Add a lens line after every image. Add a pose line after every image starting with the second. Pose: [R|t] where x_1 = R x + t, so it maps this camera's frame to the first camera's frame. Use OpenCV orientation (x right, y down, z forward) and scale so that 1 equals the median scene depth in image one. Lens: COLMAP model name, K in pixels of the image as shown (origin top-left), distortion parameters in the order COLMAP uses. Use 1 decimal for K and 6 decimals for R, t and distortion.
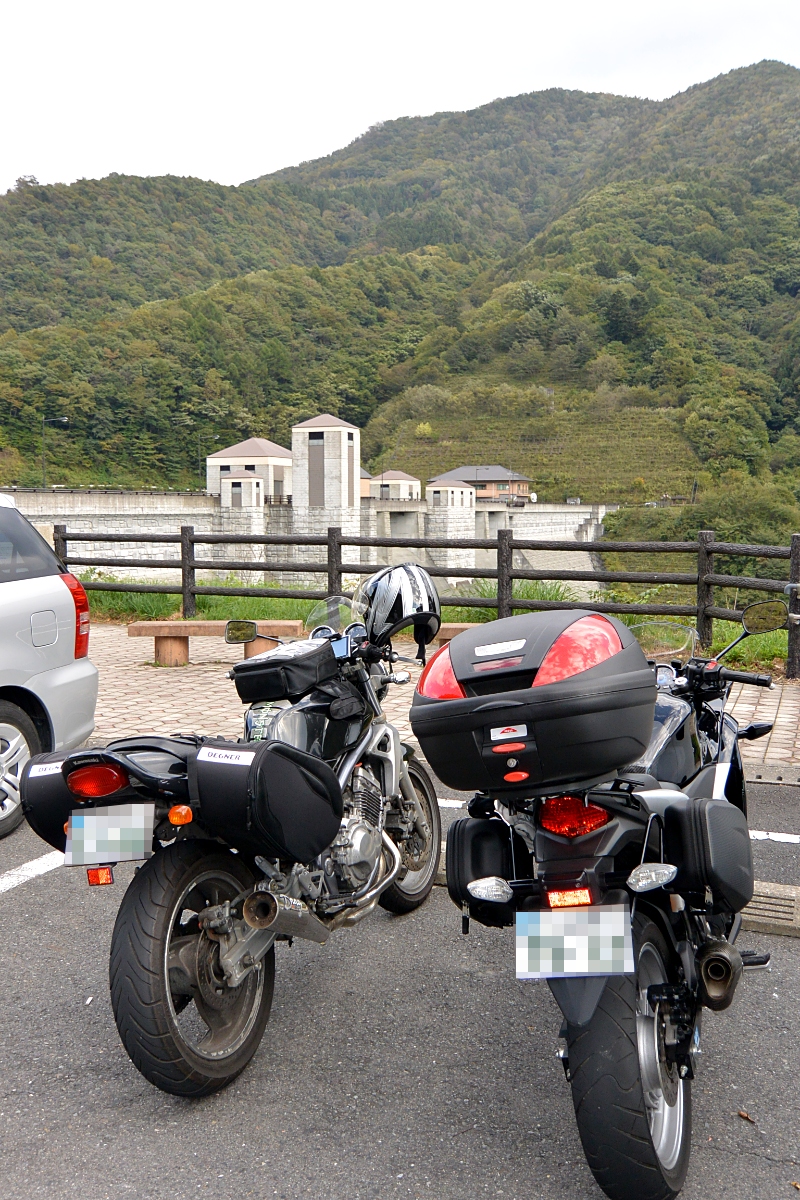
lens RADIAL K [[1106.1, 0, 441.8], [0, 1106.1, 599.5], [0, 0, 1]] dist [-0.055372, 0.001870]
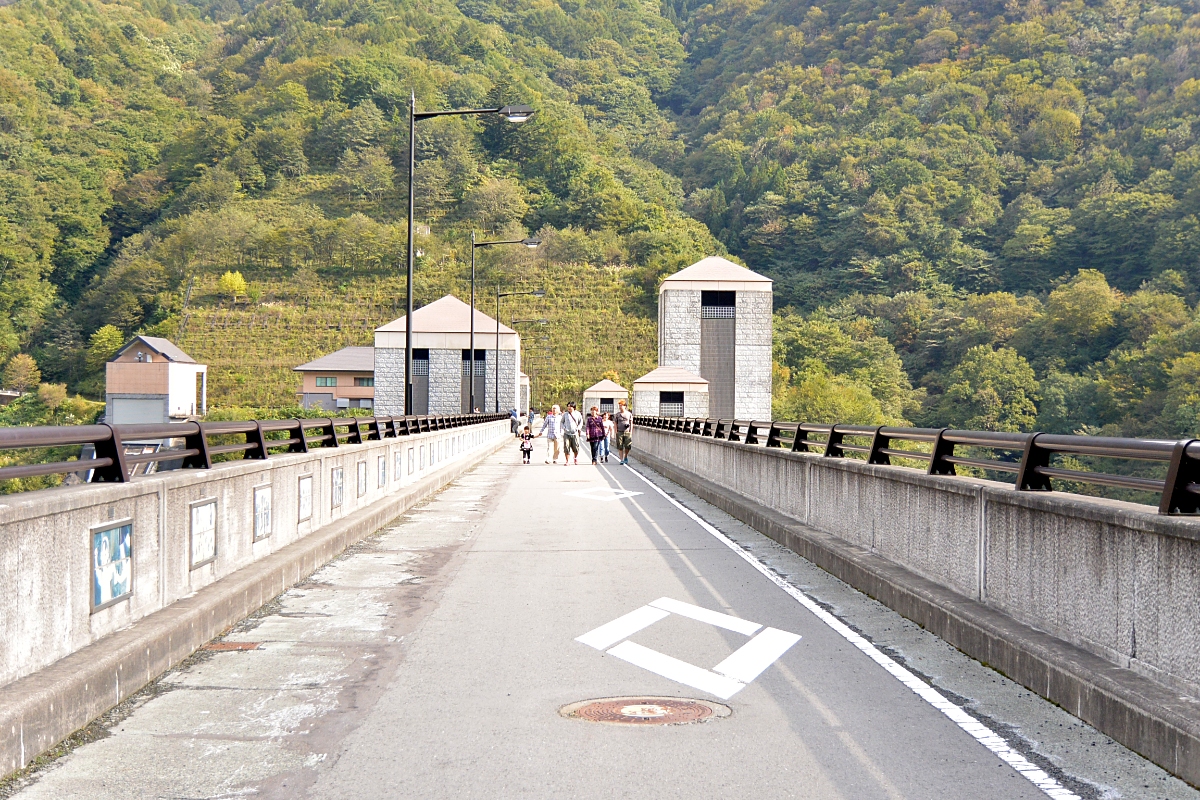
lens RADIAL K [[1612.8, 0, 600.0], [0, 1612.8, 400.0], [0, 0, 1]] dist [-0.011299, -0.075649]
pose [[0.928628, 0.014512, 0.370728, -0.265899], [0.017271, 0.996461, -0.082266, -0.026040], [-0.370609, 0.082797, 0.925091, 0.209115]]
